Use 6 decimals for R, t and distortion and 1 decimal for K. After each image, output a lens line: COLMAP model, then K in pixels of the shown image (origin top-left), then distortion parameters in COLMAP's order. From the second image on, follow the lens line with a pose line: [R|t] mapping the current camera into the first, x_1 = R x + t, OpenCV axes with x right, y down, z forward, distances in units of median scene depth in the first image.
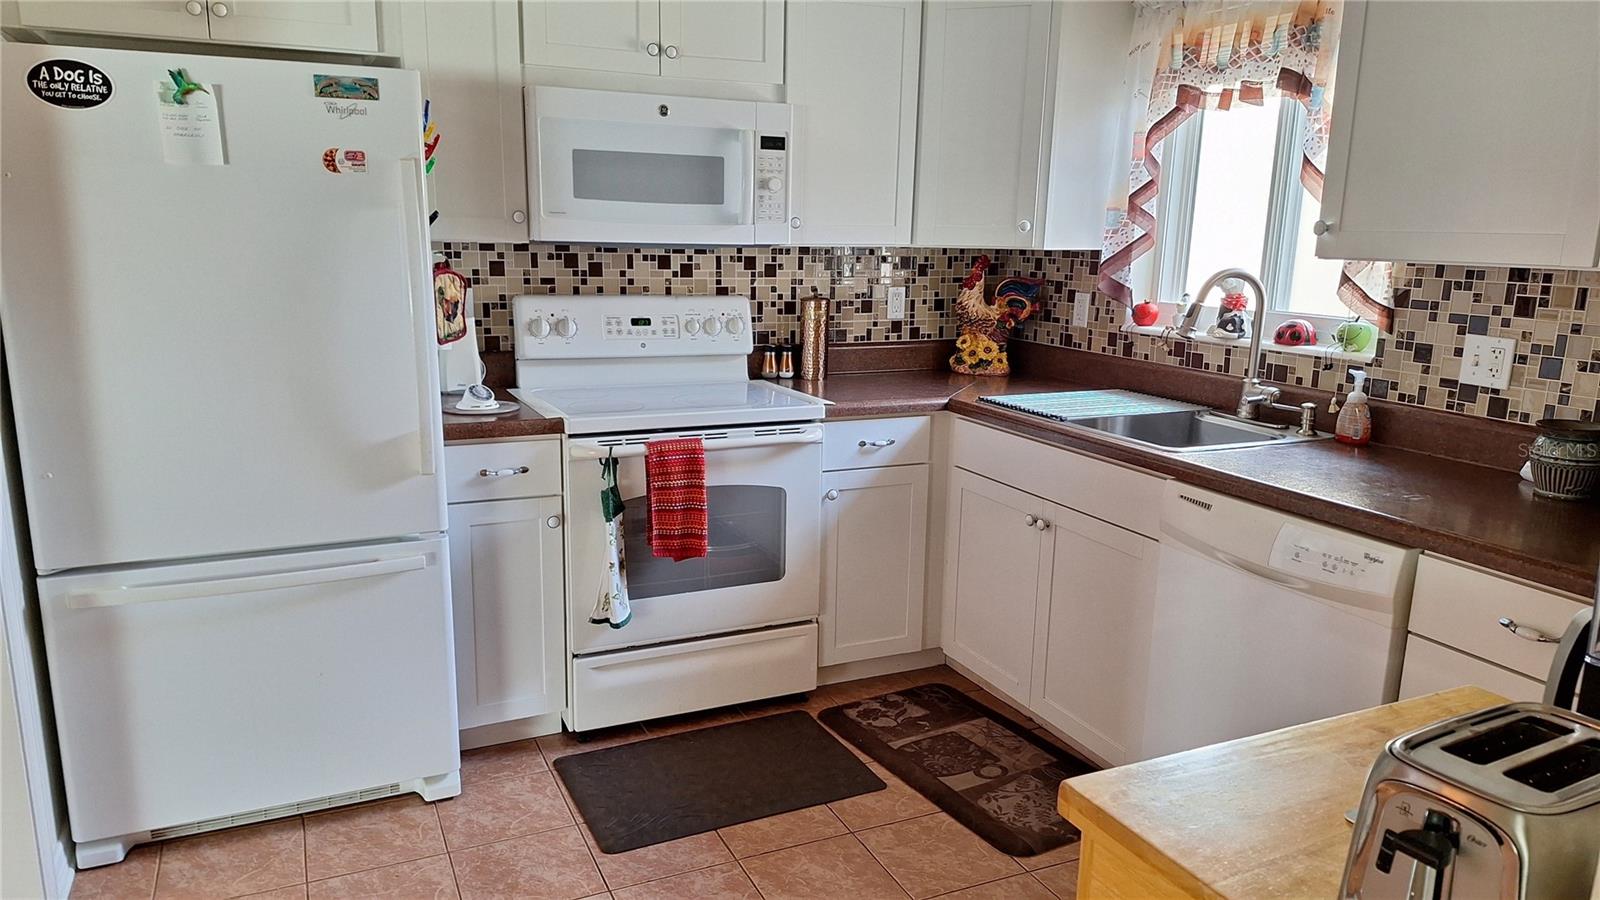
lens RADIAL K [[1075.7, 0, 798.6], [0, 1075.7, 464.4], [0, 0, 1]] dist [0.096500, -0.166554]
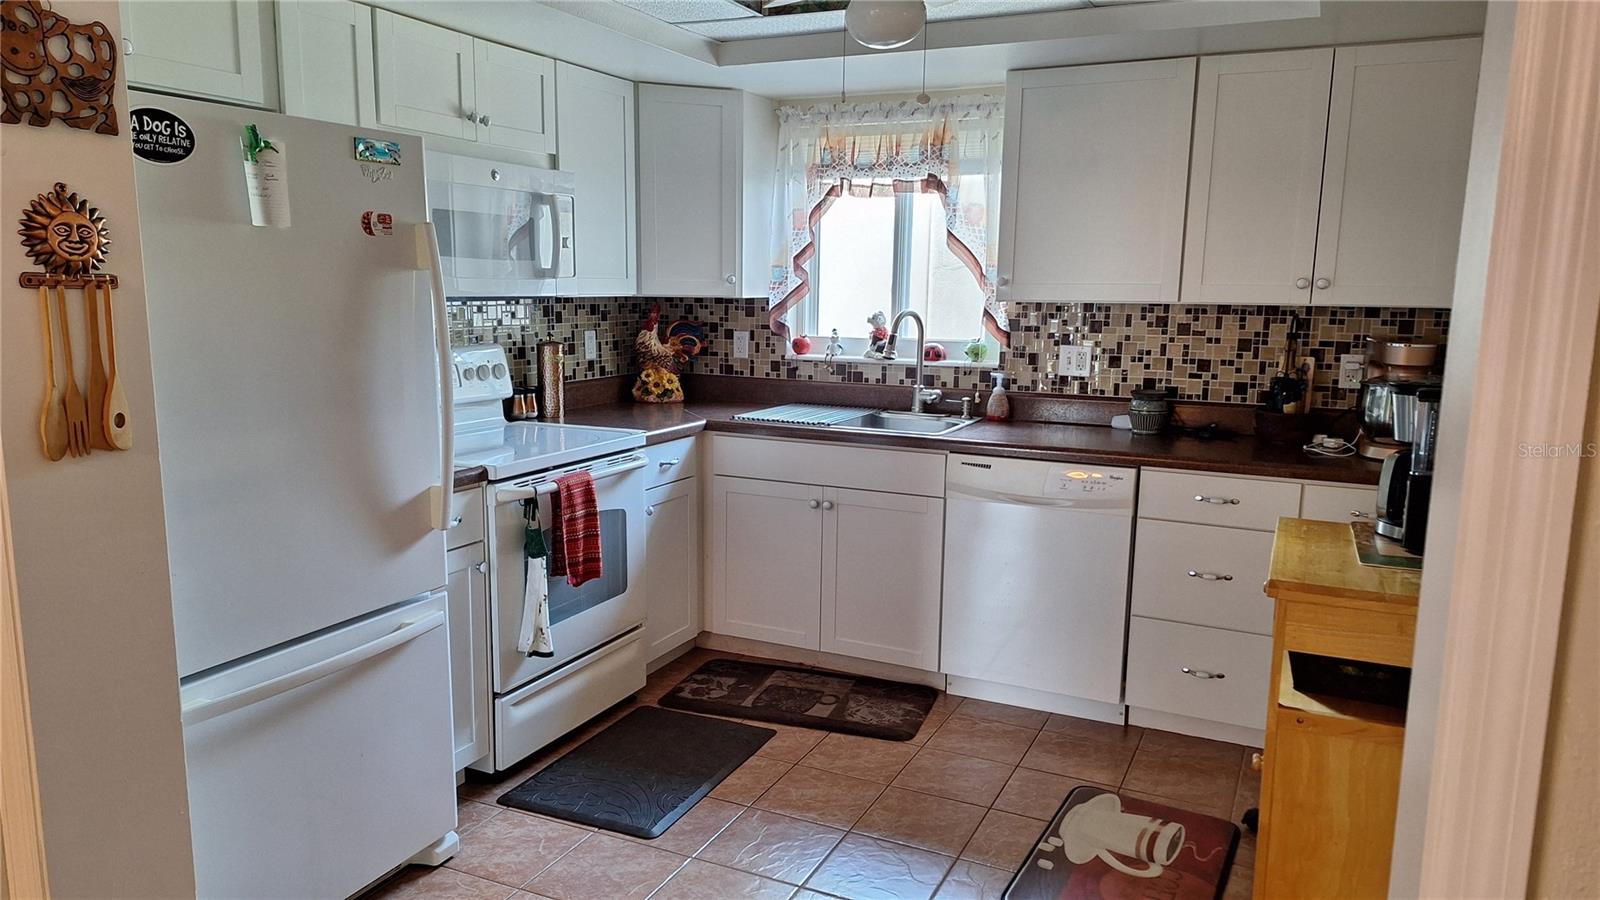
lens RADIAL K [[1060.0, 0, 800.0], [0, 1060.0, 450.0], [0, 0, 1]] dist [0.182749, -0.389366]
pose [[0.774552, -0.107386, 0.623328, -0.566938], [0.136593, 0.990627, 0.000932, -0.015620], [-0.617586, 0.084421, 0.781960, 0.001766]]
